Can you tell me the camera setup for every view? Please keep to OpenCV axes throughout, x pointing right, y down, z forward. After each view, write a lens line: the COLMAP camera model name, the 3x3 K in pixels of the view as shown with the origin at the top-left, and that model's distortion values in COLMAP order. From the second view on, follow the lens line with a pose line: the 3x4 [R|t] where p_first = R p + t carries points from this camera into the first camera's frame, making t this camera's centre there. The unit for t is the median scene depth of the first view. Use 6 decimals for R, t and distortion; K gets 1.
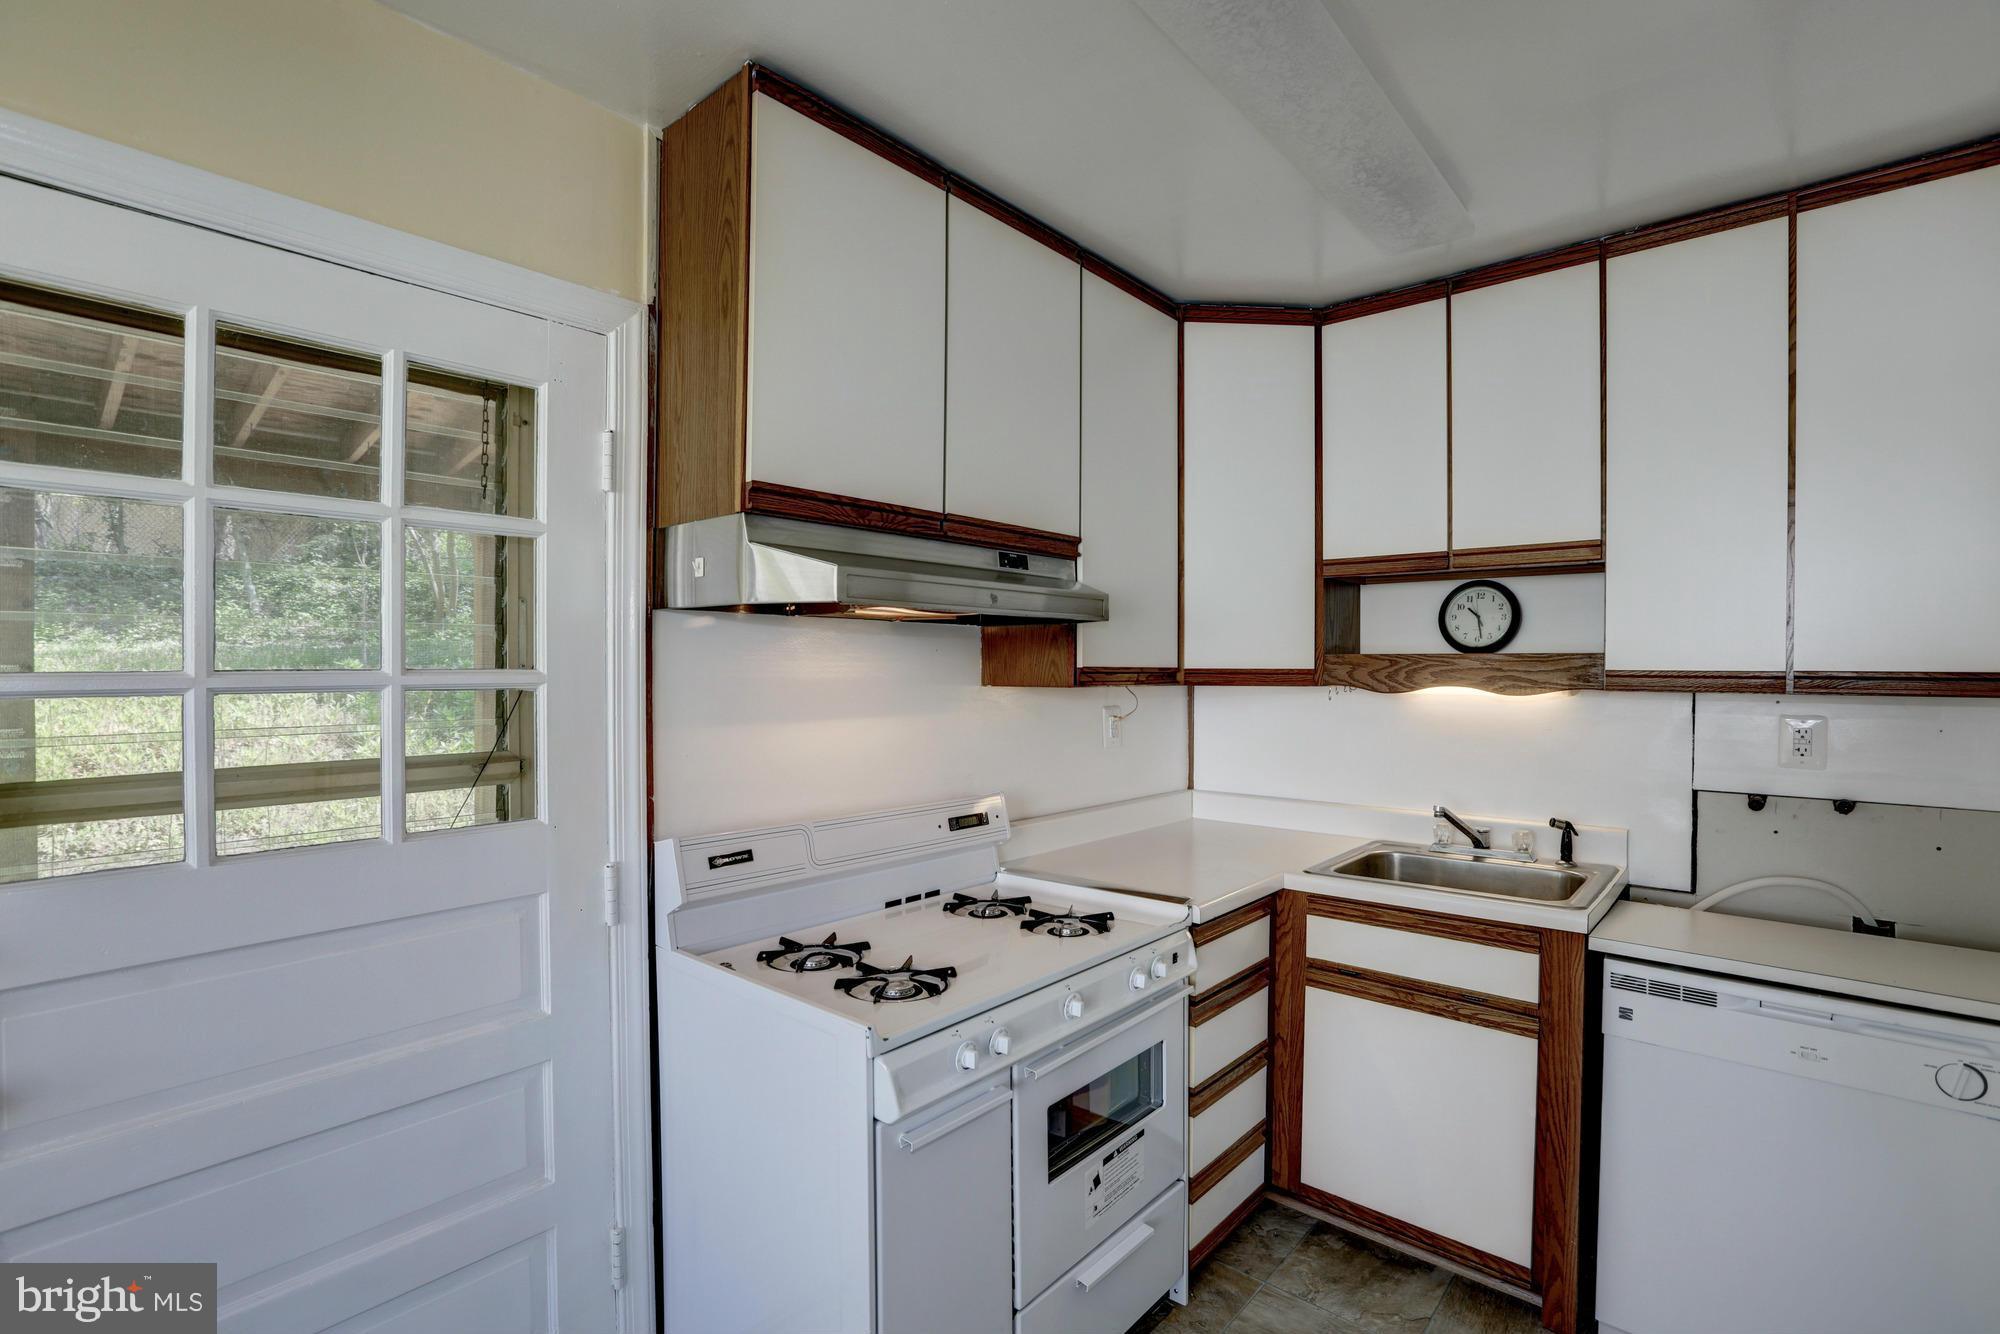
lens RADIAL K [[926.7, 0, 1006.8], [0, 926.7, 678.6], [0, 0, 1]] dist [-0.029321, 0.003731]
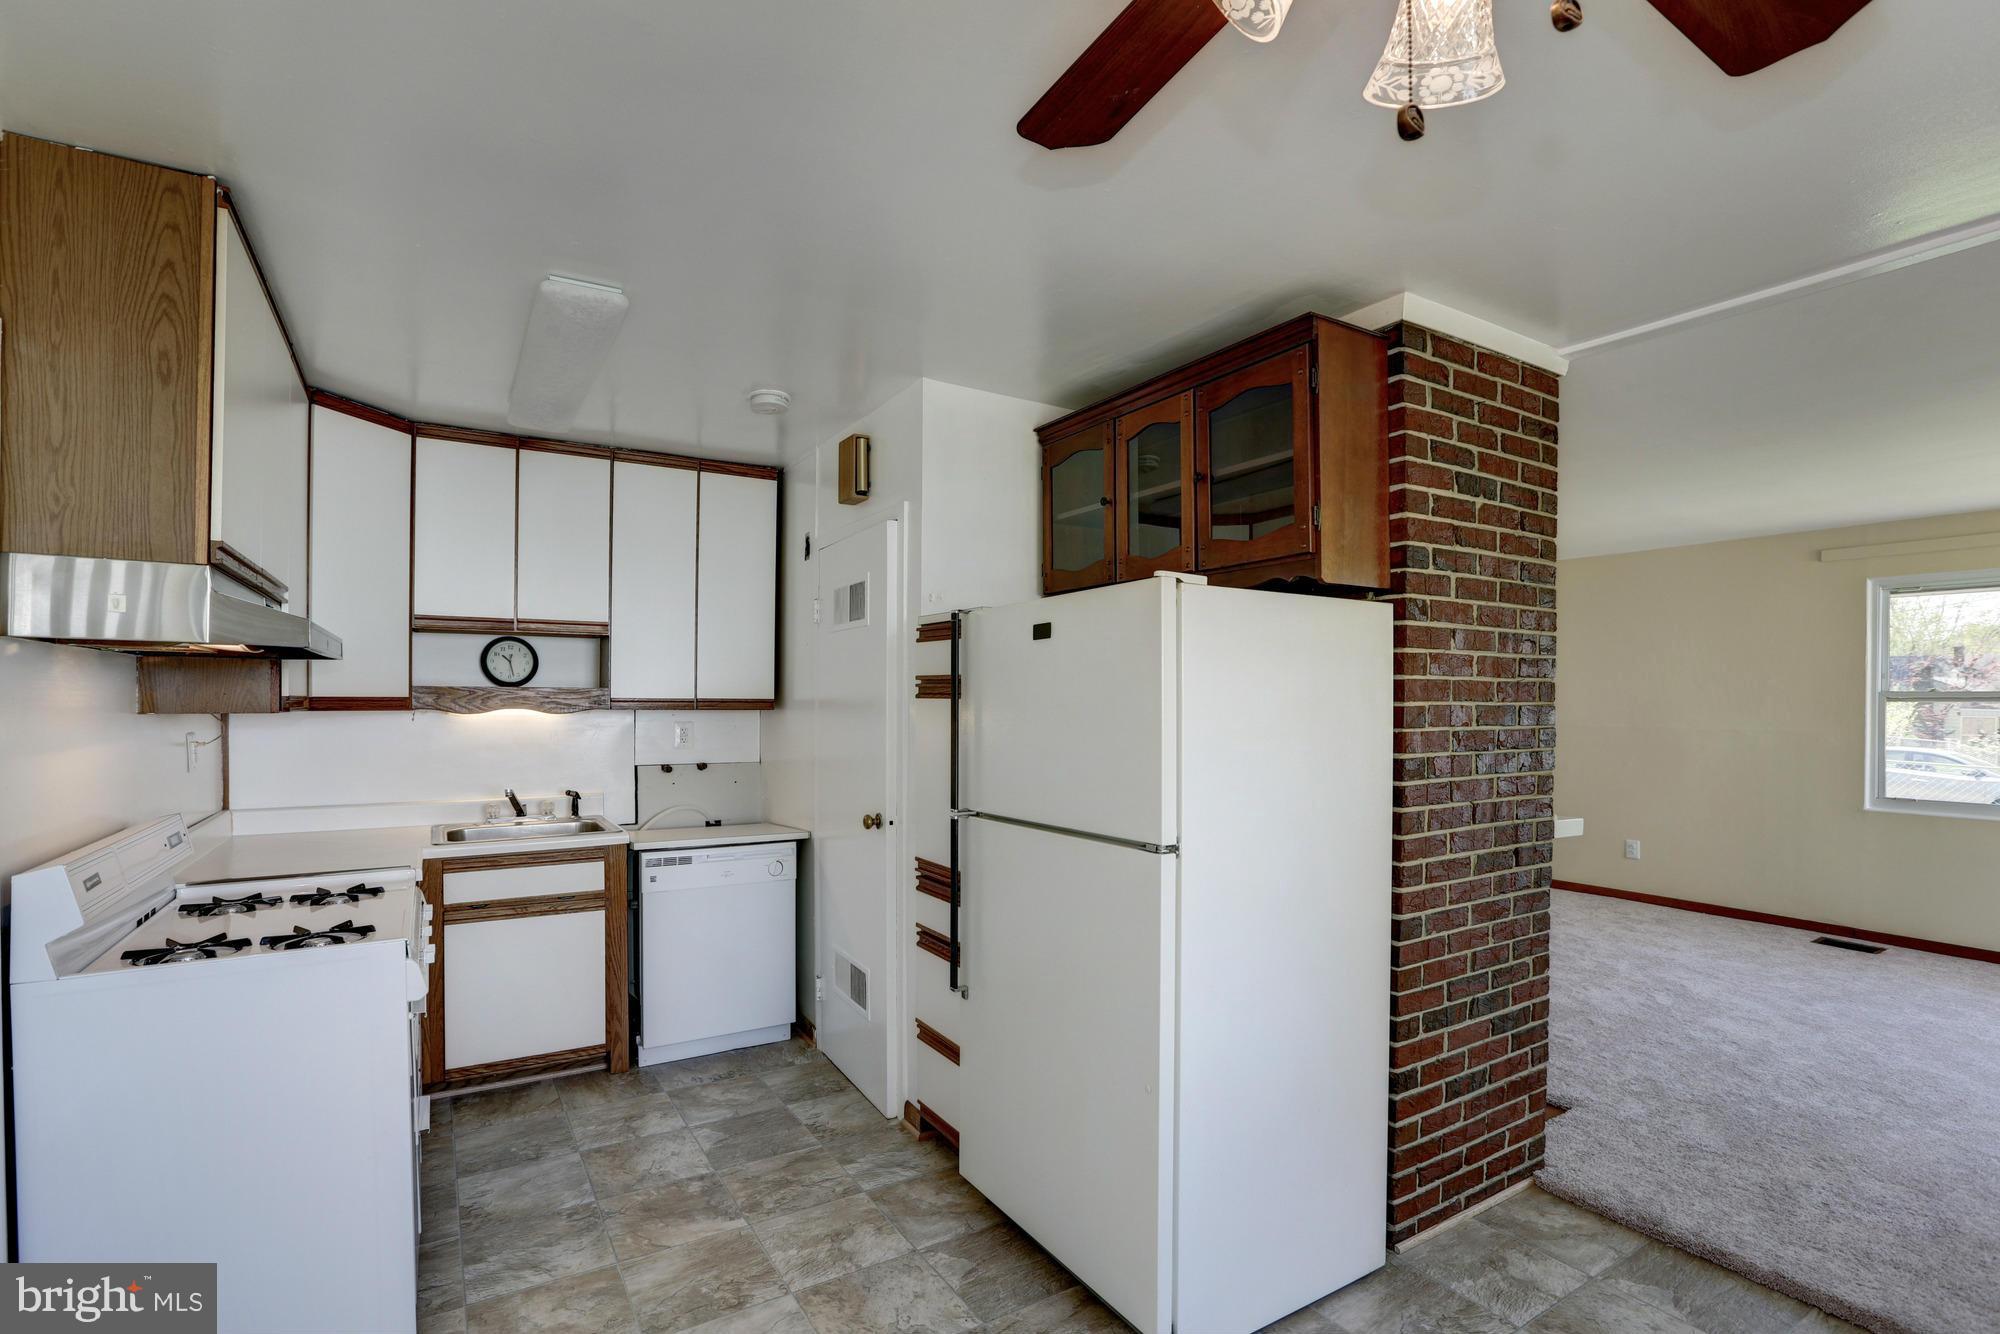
lens RADIAL K [[926.7, 0, 982.6], [0, 926.7, 691.1], [0, 0, 1]] dist [-0.029321, 0.003731]
pose [[0.309763, 0.006428, 0.950792, -0.811179], [0.006104, 0.999943, -0.008749, -0.002816], [-0.950794, 0.008514, 0.309706, -0.218003]]
